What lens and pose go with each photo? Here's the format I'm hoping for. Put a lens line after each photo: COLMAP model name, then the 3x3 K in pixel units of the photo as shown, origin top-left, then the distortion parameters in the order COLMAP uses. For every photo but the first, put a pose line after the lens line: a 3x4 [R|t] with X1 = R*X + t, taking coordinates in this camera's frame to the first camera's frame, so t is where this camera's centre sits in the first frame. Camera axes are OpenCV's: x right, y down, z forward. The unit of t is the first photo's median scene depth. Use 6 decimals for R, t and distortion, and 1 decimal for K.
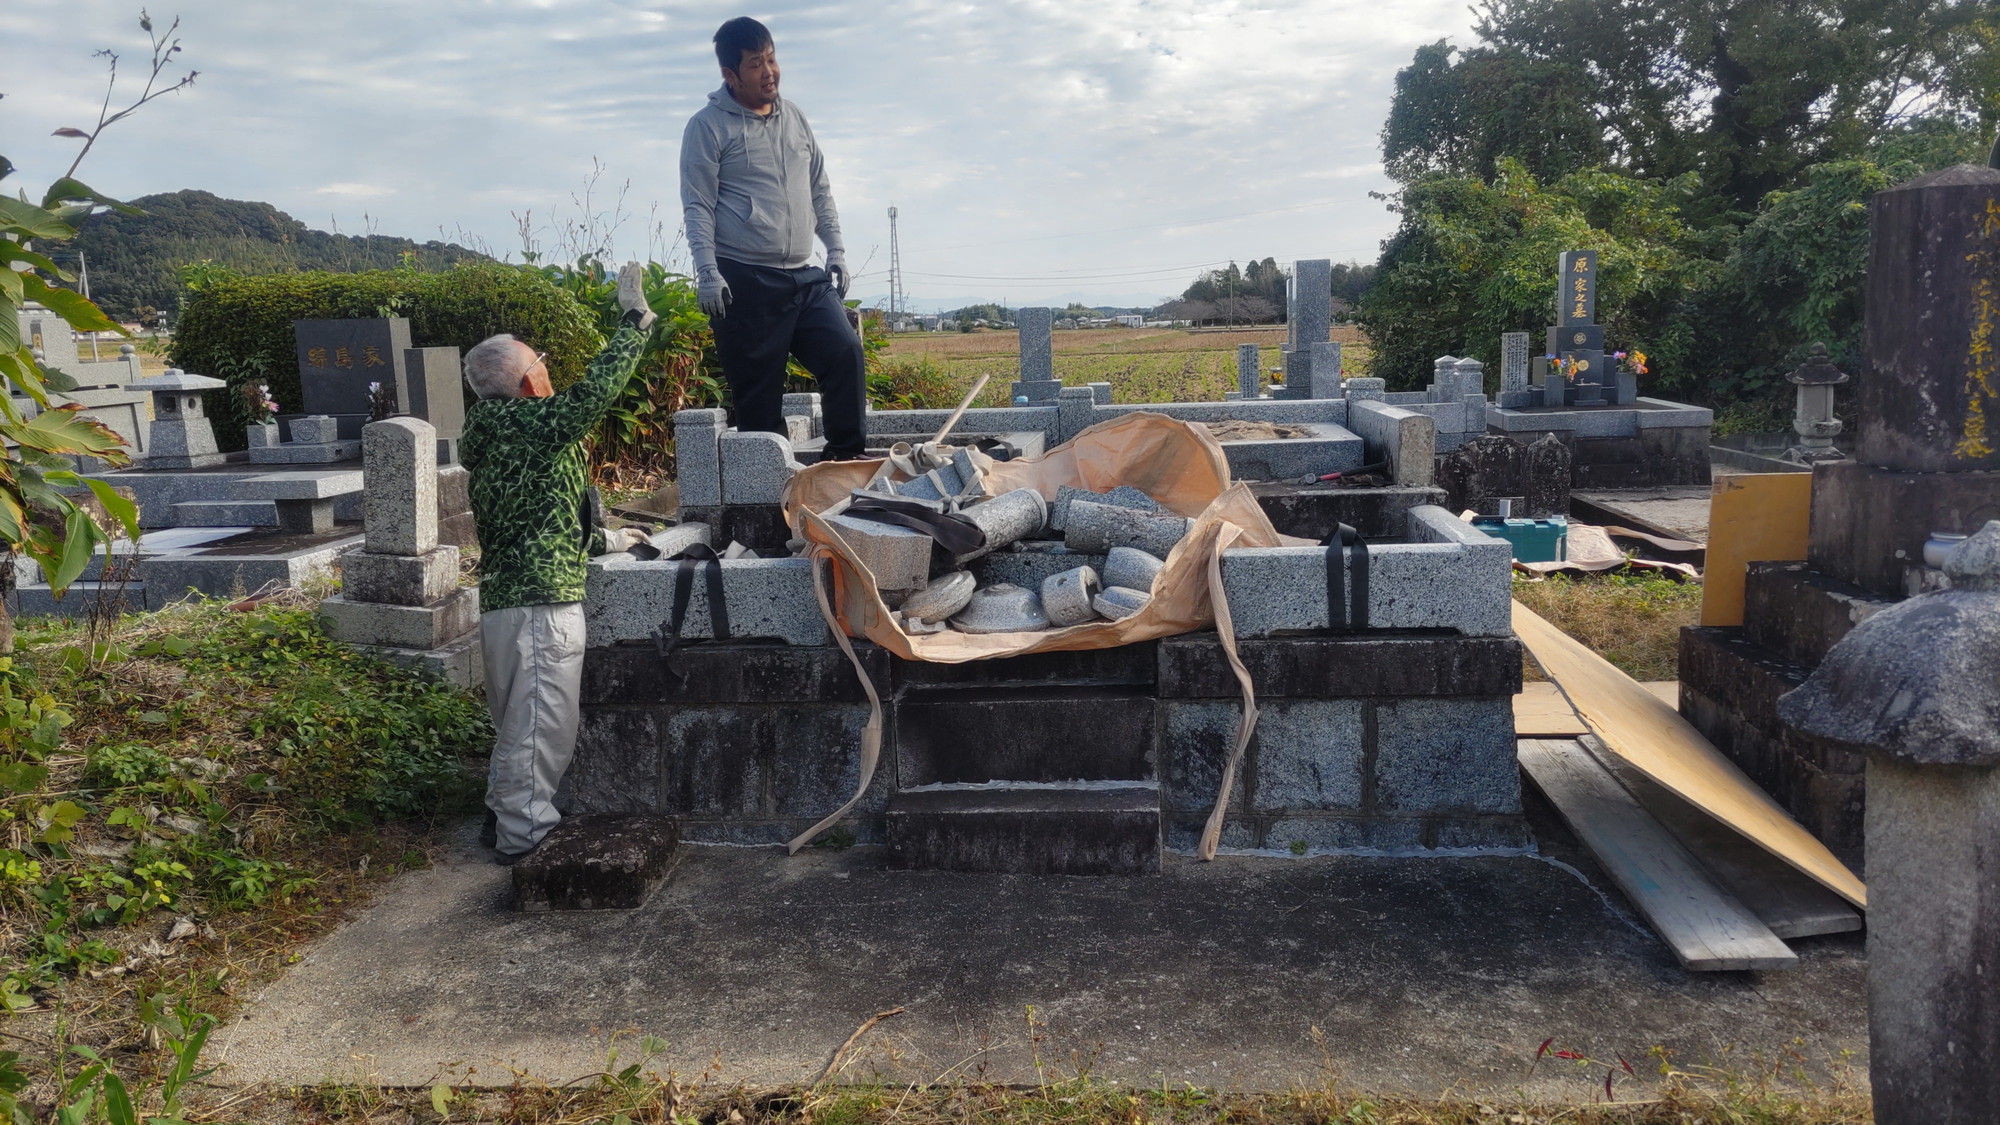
lens RADIAL K [[1498.1, 0, 1000.0], [0, 1498.1, 562.5], [0, 0, 1]] dist [0.129073, -0.143558]
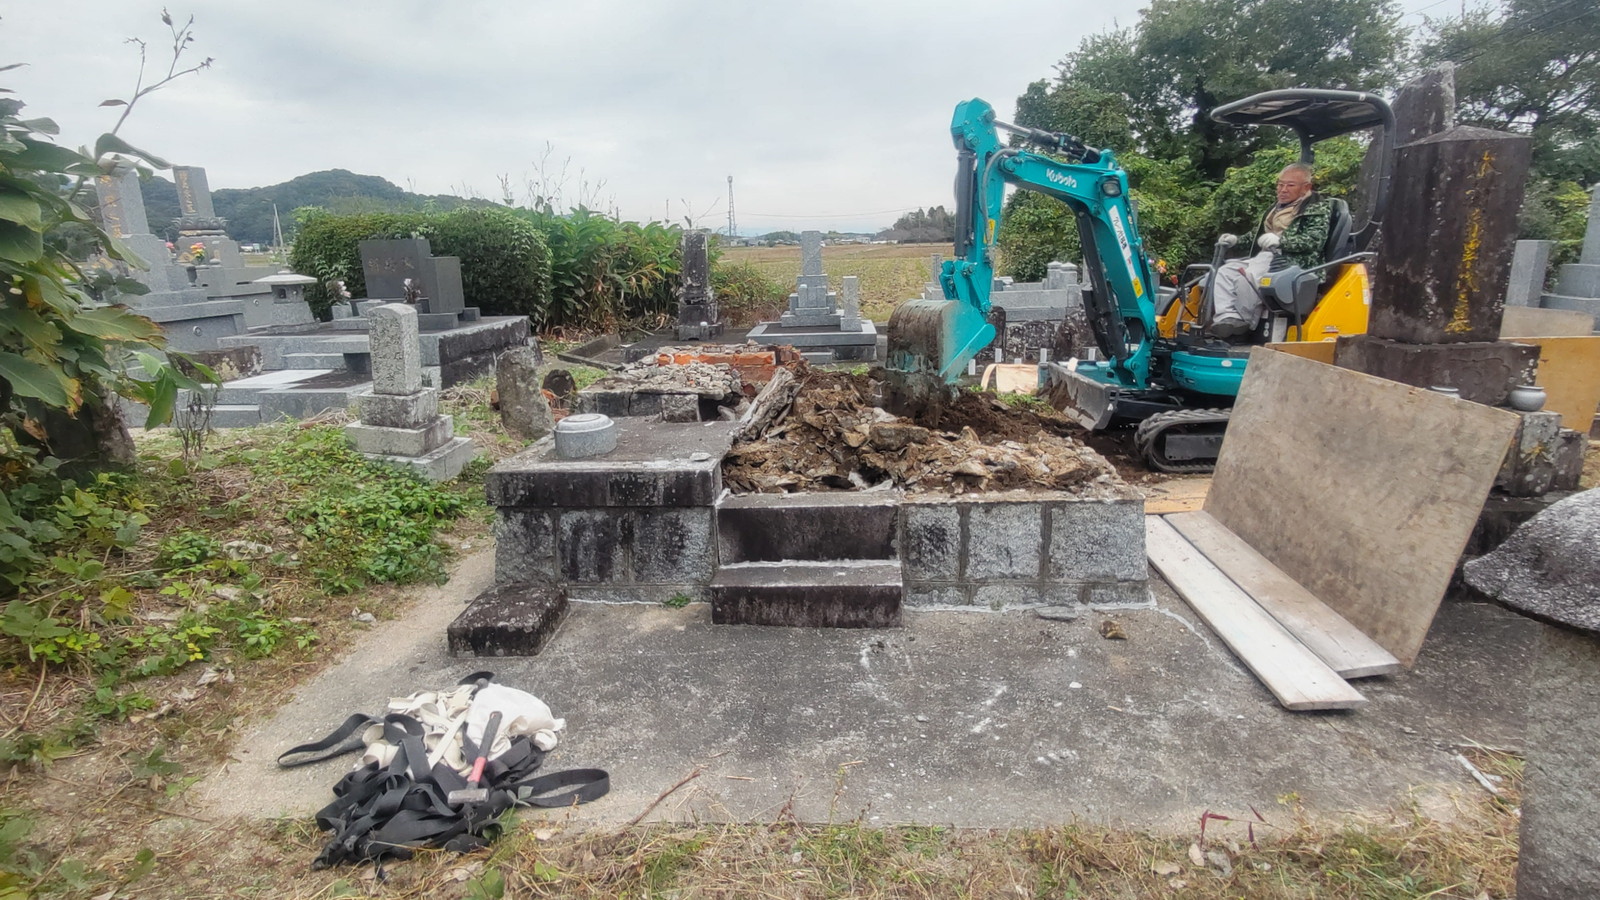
lens RADIAL K [[823.1, 0, 808.2], [0, 823.1, 452.9], [0, 0, 1]] dist [-0.003214, 0.010298]
pose [[0.999787, -0.005267, 0.019942, 0.002203], [0.003396, 0.995688, 0.092708, -0.029392], [-0.020345, -0.092621, 0.995494, 0.220023]]
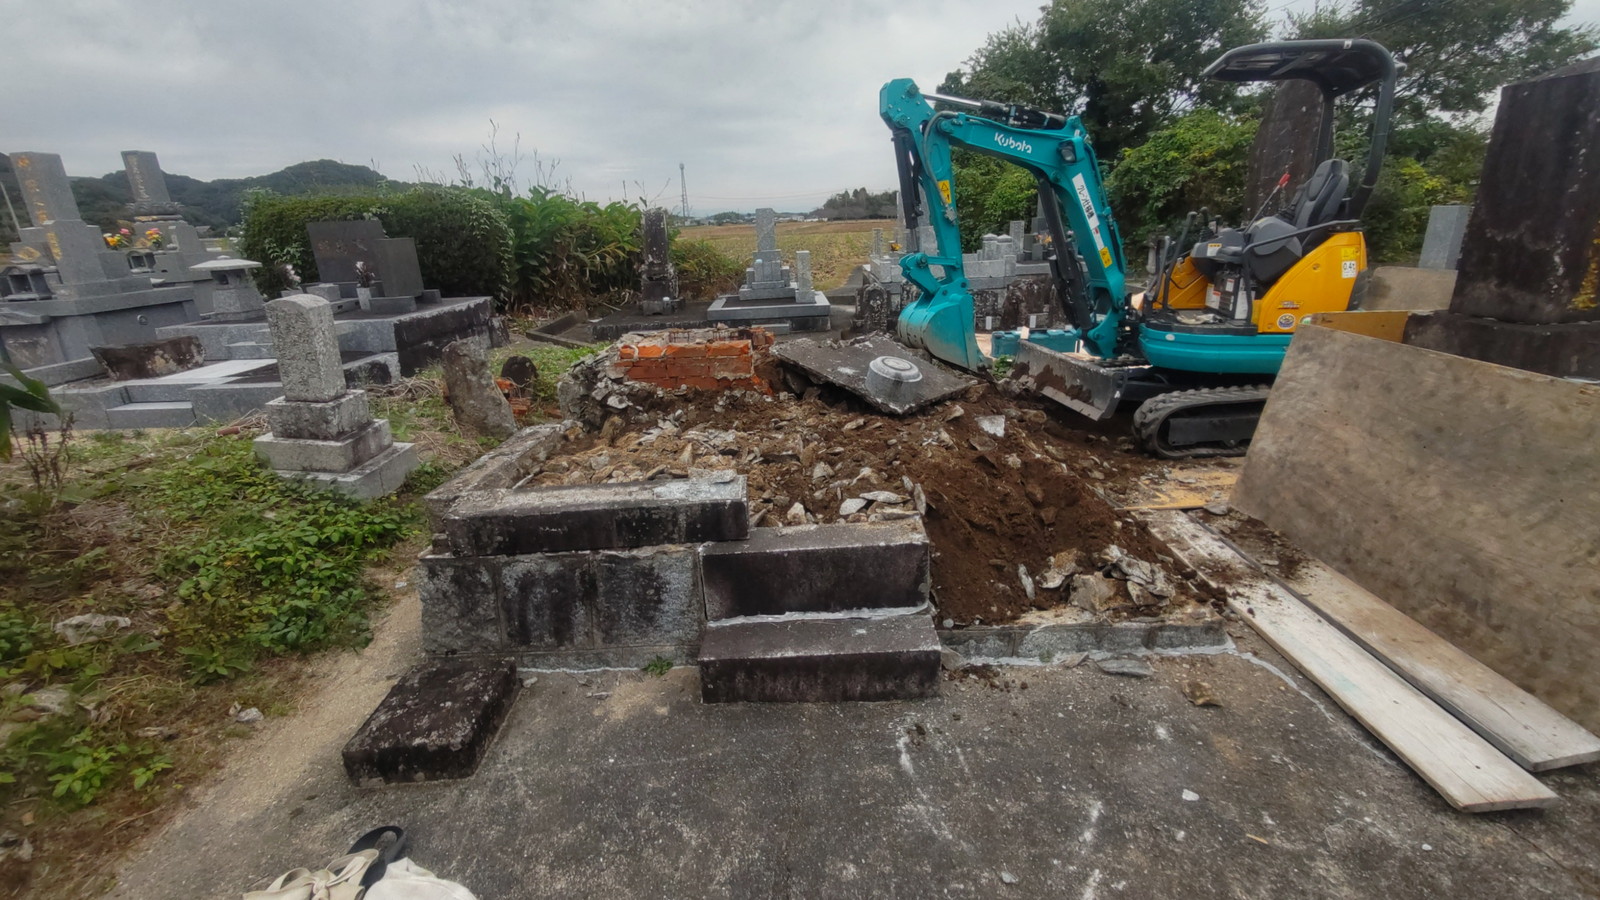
lens RADIAL K [[680.1, 0, 806.5], [0, 680.1, 453.9], [0, 0, 1]] dist [0.012965, -0.007021]
pose [[0.995143, -0.044739, 0.087691, -0.031169], [0.029119, 0.984679, 0.171926, -0.065433], [-0.094039, -0.168537, 0.981199, 0.490941]]
